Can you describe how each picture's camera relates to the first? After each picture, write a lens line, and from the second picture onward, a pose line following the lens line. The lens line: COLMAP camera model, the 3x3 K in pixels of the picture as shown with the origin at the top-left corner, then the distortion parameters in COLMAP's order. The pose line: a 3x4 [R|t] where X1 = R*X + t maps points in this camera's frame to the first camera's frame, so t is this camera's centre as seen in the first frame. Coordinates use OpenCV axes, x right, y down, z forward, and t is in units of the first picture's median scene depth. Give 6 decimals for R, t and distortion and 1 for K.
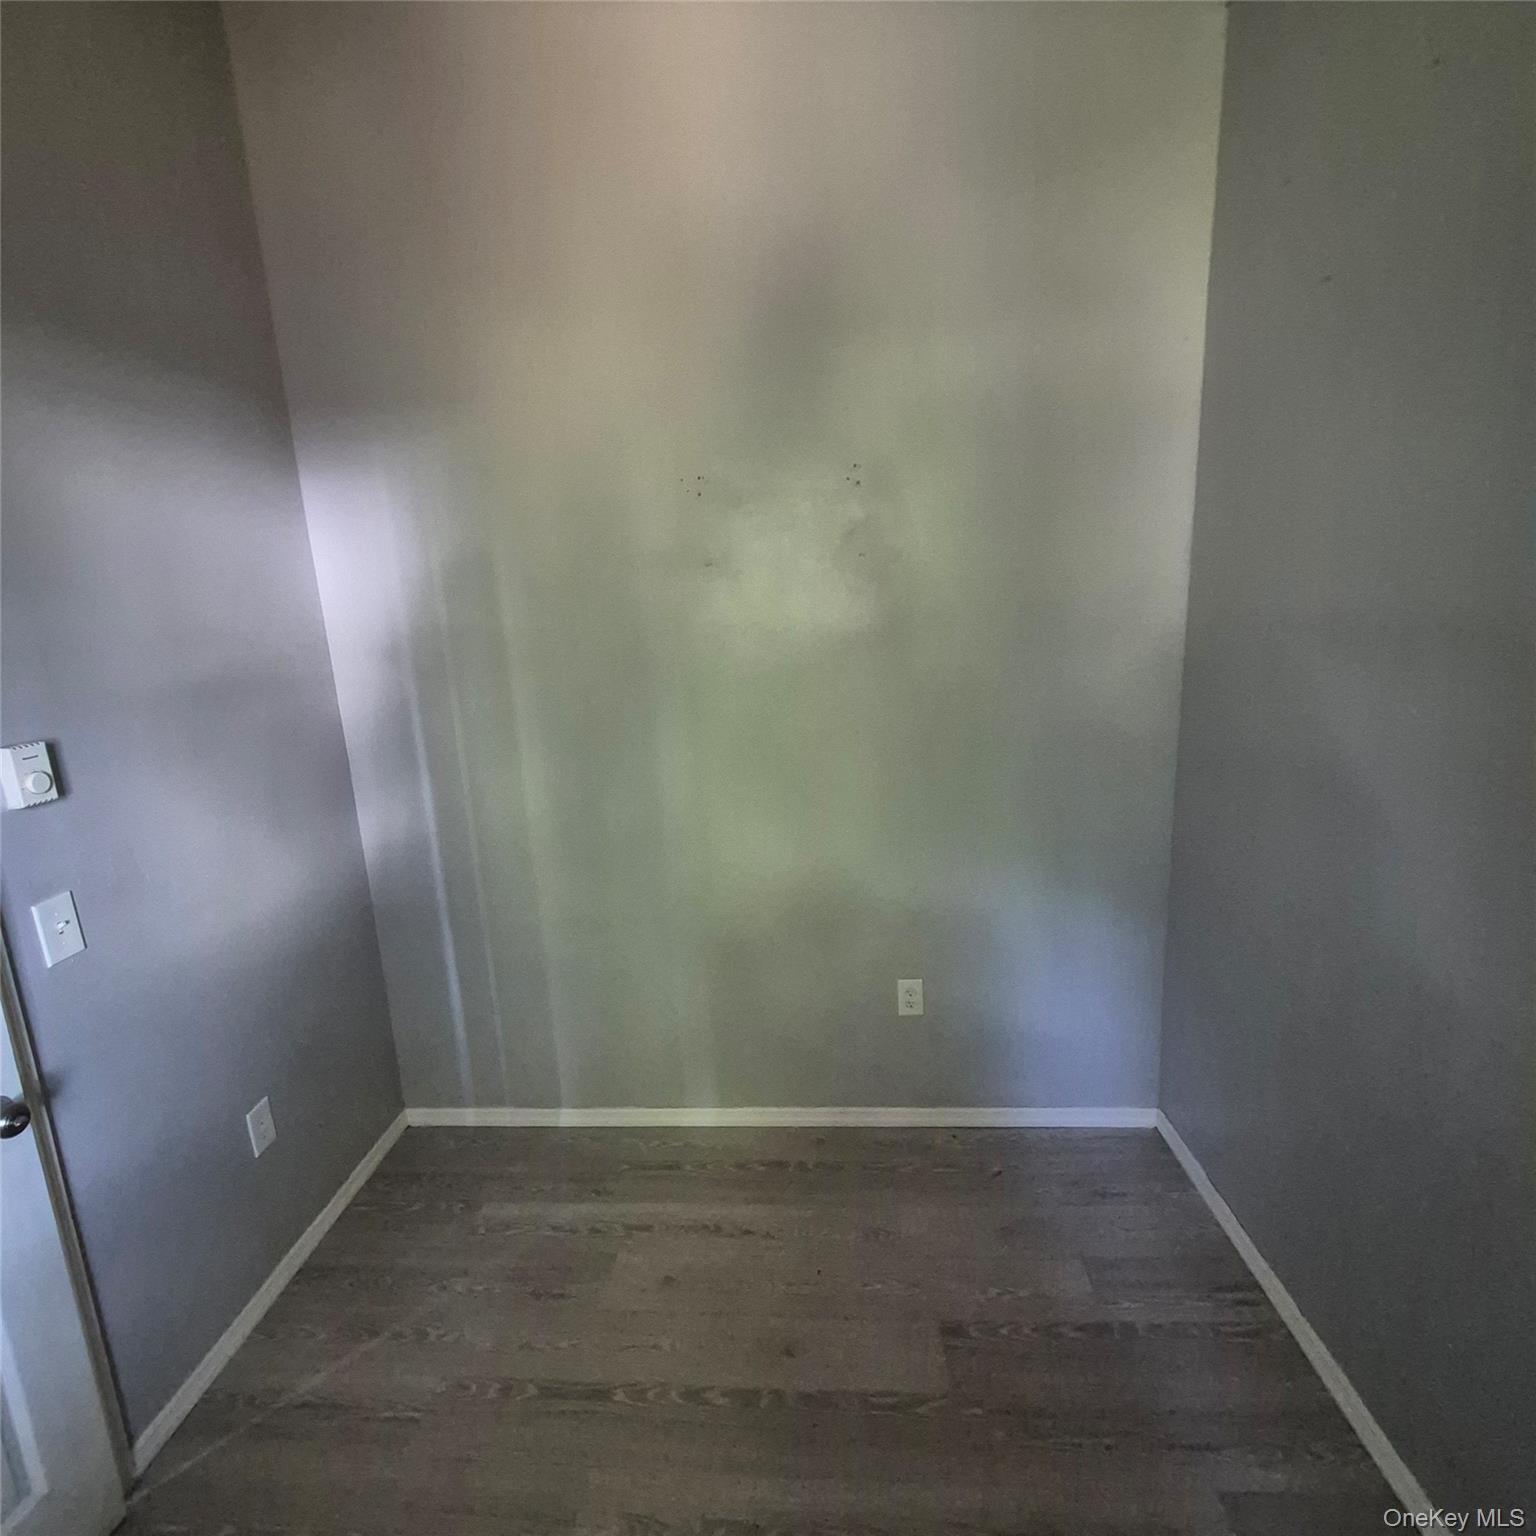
lens RADIAL K [[797.1, 0, 764.4], [0, 797.1, 771.3], [0, 0, 1]] dist [0.000562, 0.000061]
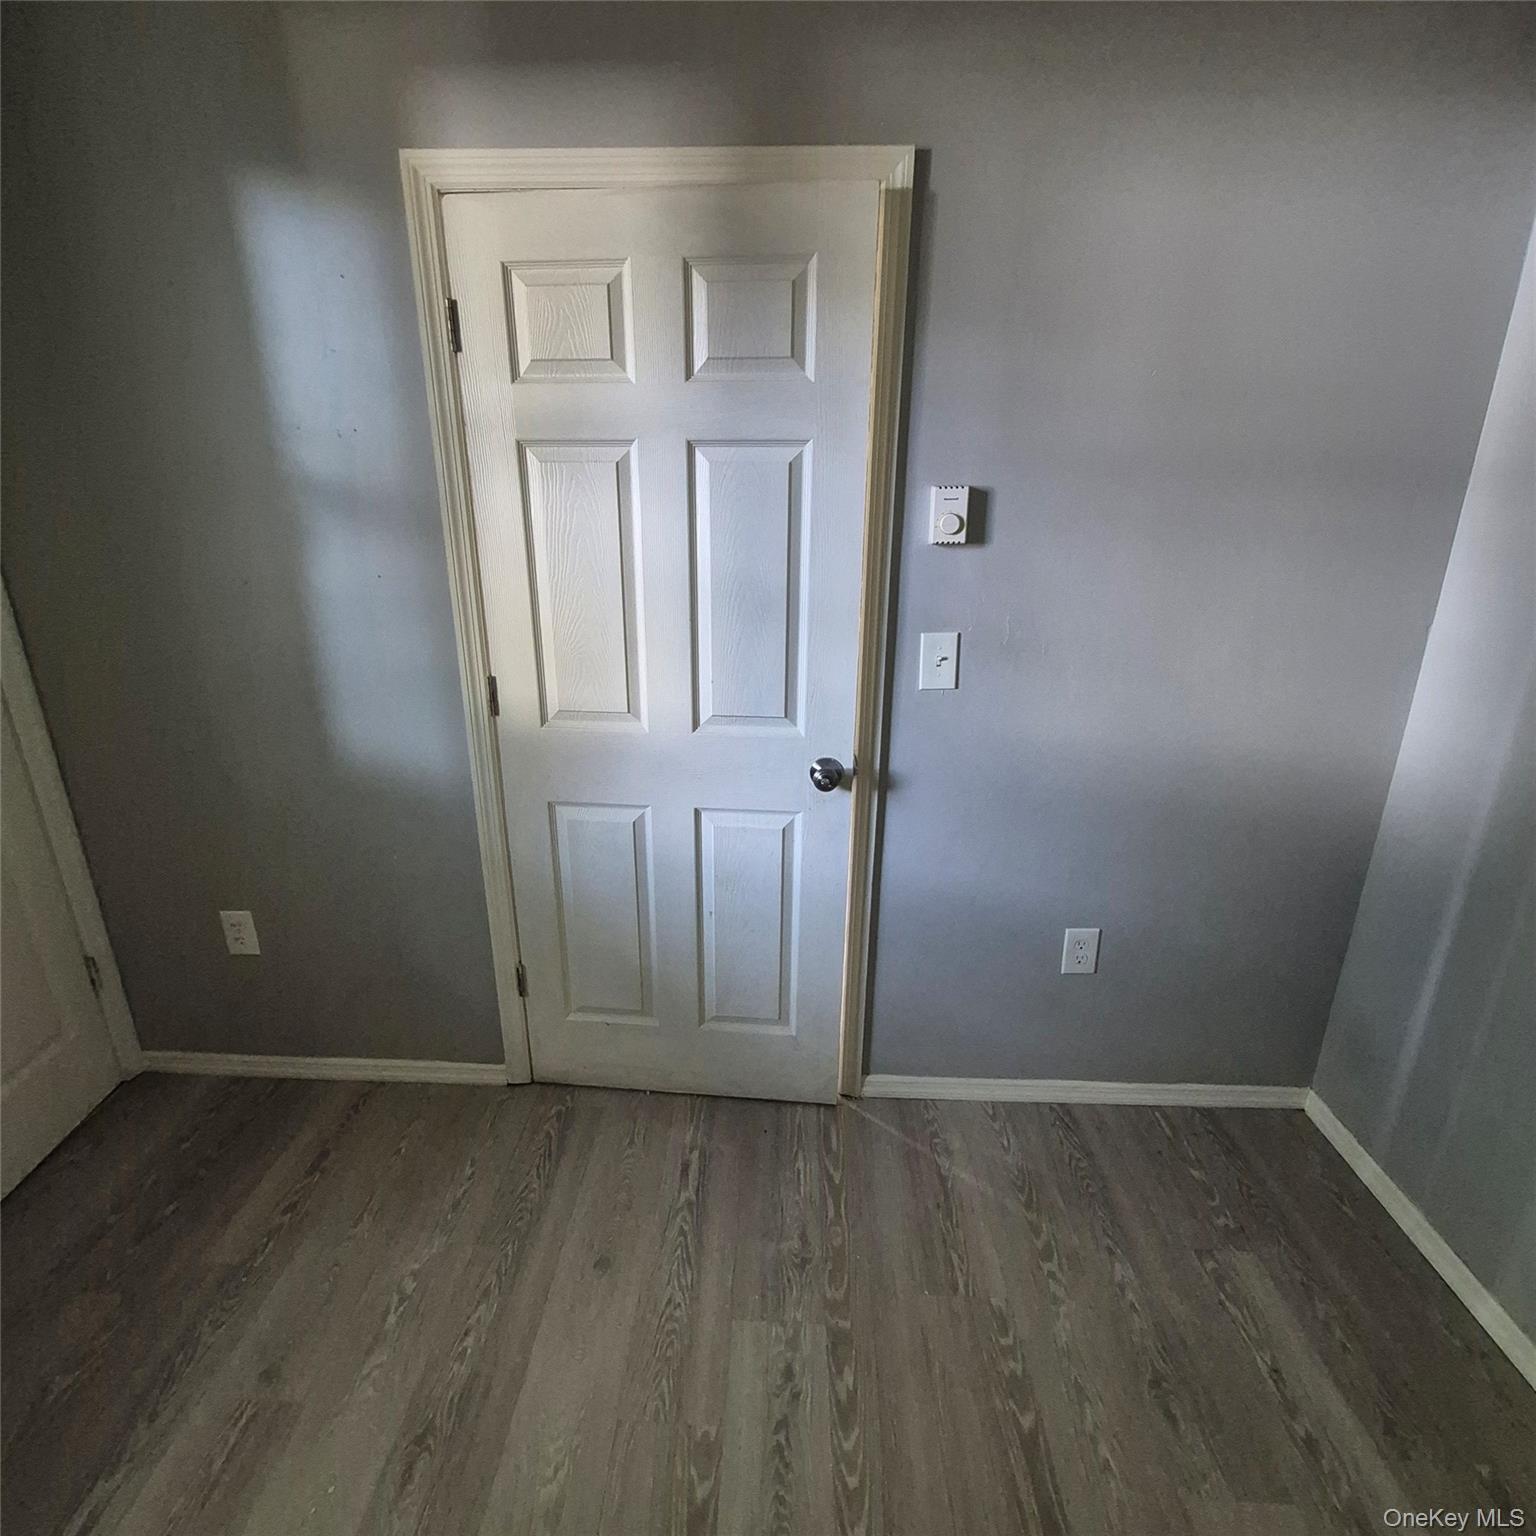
lens RADIAL K [[797.1, 0, 754.2], [0, 797.1, 770.0], [0, 0, 1]] dist [0.000562, 0.000061]
pose [[0.006760, 0.365698, -0.930709, 0.172958], [-0.197752, 0.912838, 0.357240, -0.011545], [0.980229, 0.181635, 0.078488, 0.524803]]
